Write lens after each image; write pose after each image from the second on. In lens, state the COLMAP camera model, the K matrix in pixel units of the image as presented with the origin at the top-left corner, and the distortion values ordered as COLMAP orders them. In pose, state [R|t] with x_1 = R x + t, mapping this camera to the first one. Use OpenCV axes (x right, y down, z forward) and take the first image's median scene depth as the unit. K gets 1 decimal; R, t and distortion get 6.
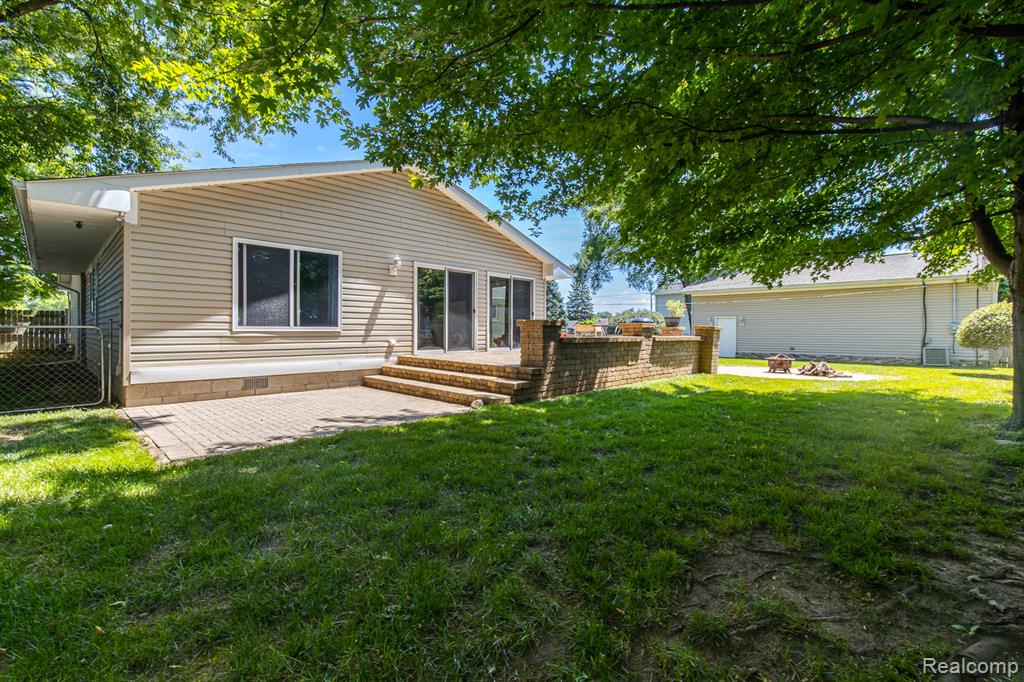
lens RADIAL K [[462.4, 0, 505.7], [0, 462.4, 334.7], [0, 0, 1]] dist [-0.001911, -0.000409]
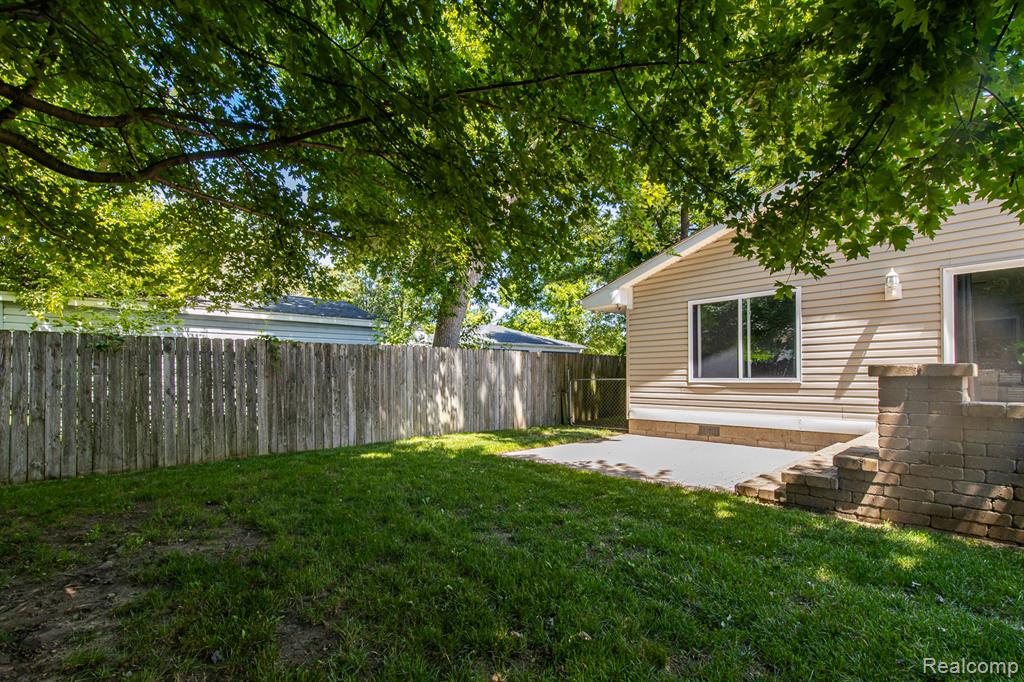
lens RADIAL K [[452.8, 0, 493.6], [0, 452.8, 375.1], [0, 0, 1]] dist [0.001284, -0.000012]
pose [[-0.074186, -0.007745, -0.997214, 0.476609], [-0.000534, 0.999970, -0.007727, -0.014261], [0.997244, -0.000041, -0.074188, 0.494102]]
